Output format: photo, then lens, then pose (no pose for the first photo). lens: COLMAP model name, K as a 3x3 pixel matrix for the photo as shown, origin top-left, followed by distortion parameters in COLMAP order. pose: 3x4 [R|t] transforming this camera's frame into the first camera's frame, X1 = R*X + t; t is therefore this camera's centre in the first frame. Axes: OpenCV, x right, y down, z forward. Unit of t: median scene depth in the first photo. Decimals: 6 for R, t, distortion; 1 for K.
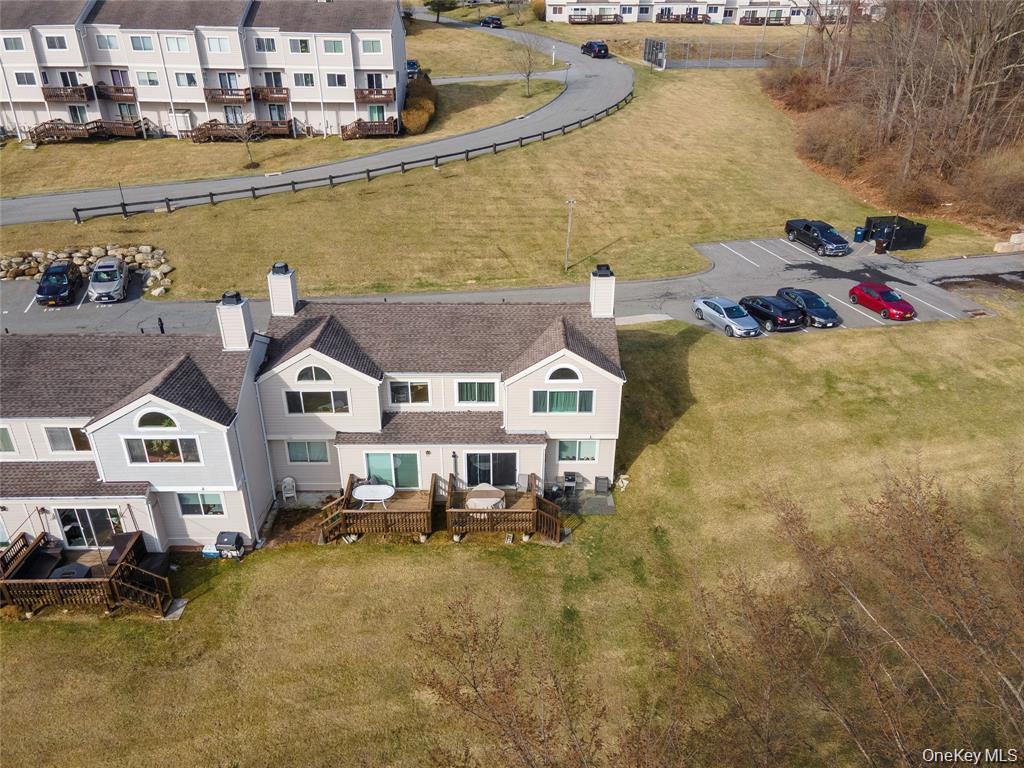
lens RADIAL K [[743.7, 0, 512.0], [0, 743.7, 384.0], [0, 0, 1]] dist [0.043993, 0.000291]
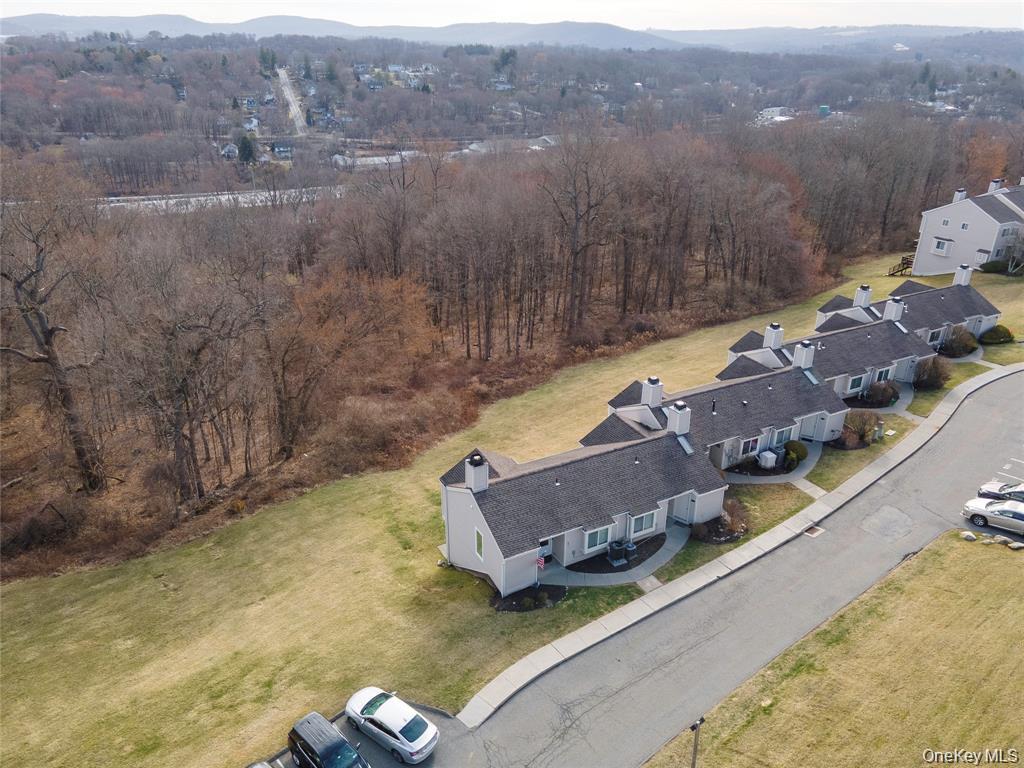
lens RADIAL K [[743.7, 0, 512.0], [0, 743.7, 384.0], [0, 0, 1]] dist [0.043993, 0.000291]
pose [[-0.887373, 0.188019, -0.420973, 0.381555], [-0.207665, 0.652213, 0.729036, -0.776104], [0.411637, 0.734348, -0.539711, 1.076357]]
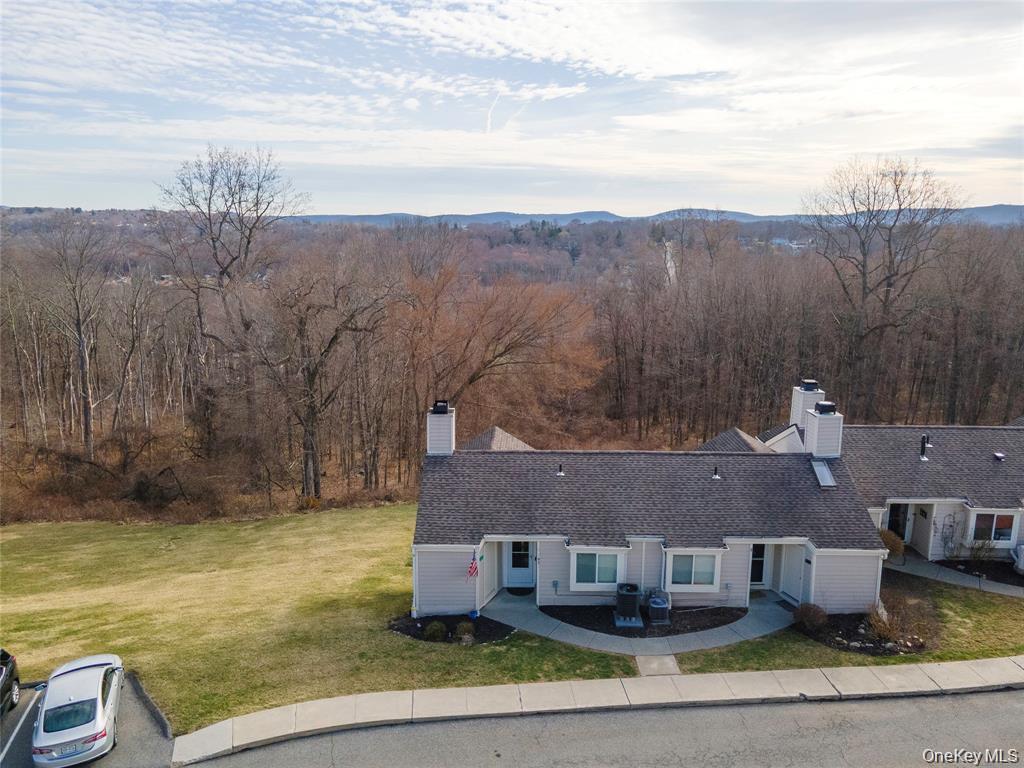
lens RADIAL K [[743.7, 0, 512.0], [0, 743.7, 384.0], [0, 0, 1]] dist [0.043993, 0.000291]
pose [[-0.999848, -0.008185, 0.015366, 0.019386], [0.003028, 0.787379, 0.616461, -0.467626], [-0.017145, 0.616414, -0.787235, 1.105578]]
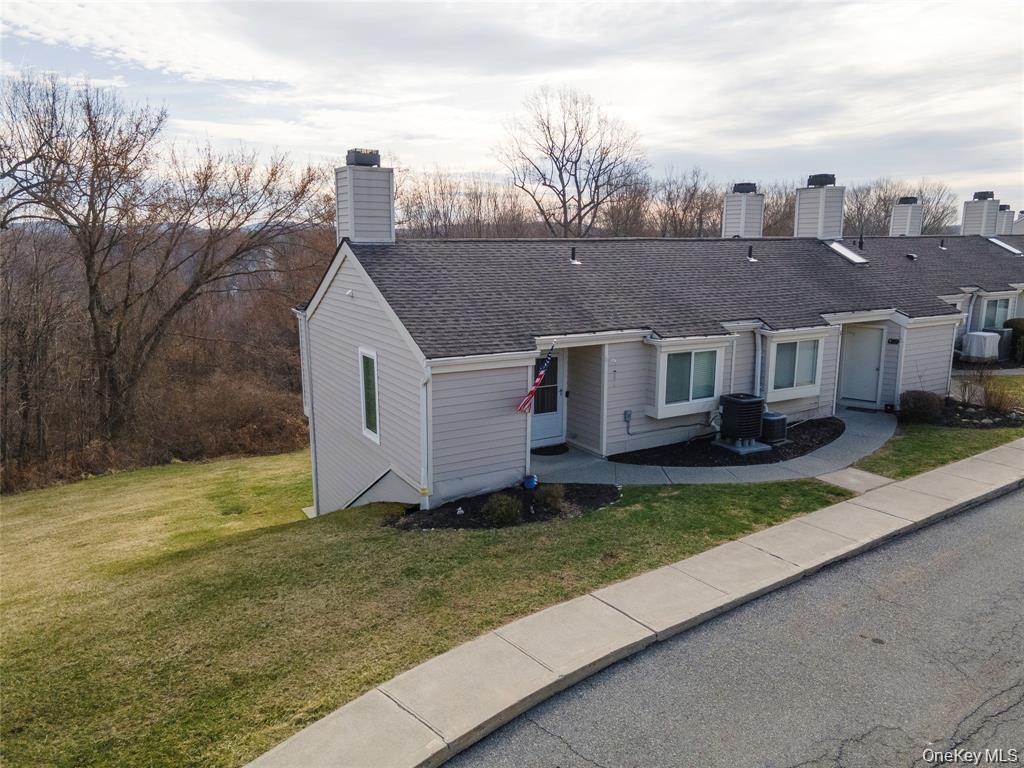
lens RADIAL K [[743.7, 0, 512.0], [0, 743.7, 384.0], [0, 0, 1]] dist [0.043993, 0.000291]
pose [[-0.873060, 0.093295, -0.478605, 0.187409], [-0.214824, 0.807545, 0.549292, -0.216445], [0.437741, 0.582381, -0.684993, 0.972213]]
